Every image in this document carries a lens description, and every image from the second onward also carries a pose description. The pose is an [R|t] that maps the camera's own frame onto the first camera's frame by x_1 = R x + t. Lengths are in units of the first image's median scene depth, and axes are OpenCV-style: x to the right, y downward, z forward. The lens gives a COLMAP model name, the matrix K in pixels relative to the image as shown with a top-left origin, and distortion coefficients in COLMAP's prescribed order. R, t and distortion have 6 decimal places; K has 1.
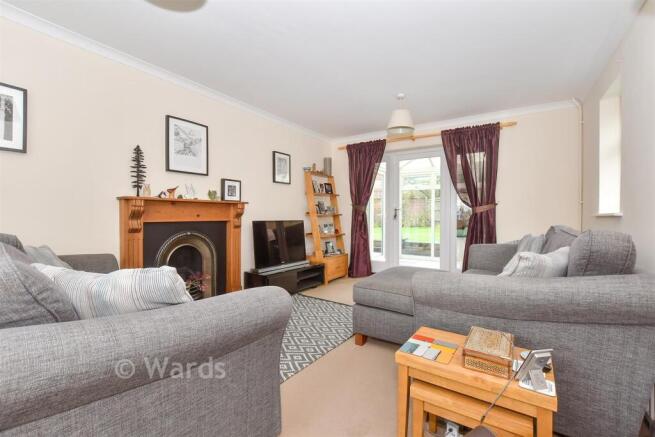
lens RADIAL K [[286.4, 0, 329.1], [0, 286.4, 214.5], [0, 0, 1]] dist [-0.002004, 0.000018]
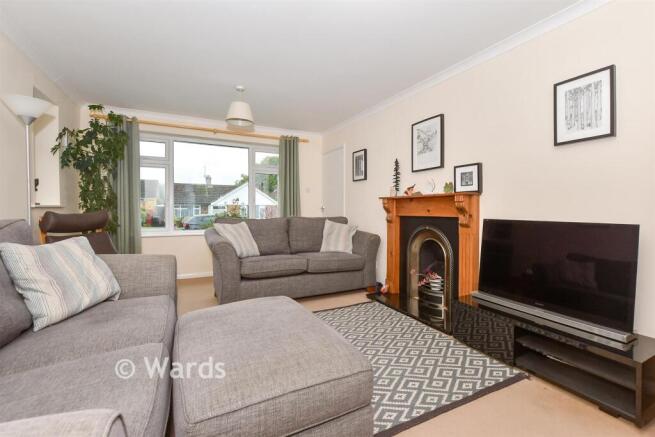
lens RADIAL K [[286.4, 0, 329.3], [0, 286.4, 215.0], [0, 0, 1]] dist [-0.002004, 0.000018]
pose [[-0.467267, 0.006108, -0.884095, 0.596438], [-0.012772, 0.999825, 0.013658, 0.010117], [0.884024, 0.017673, -0.467107, 1.180985]]
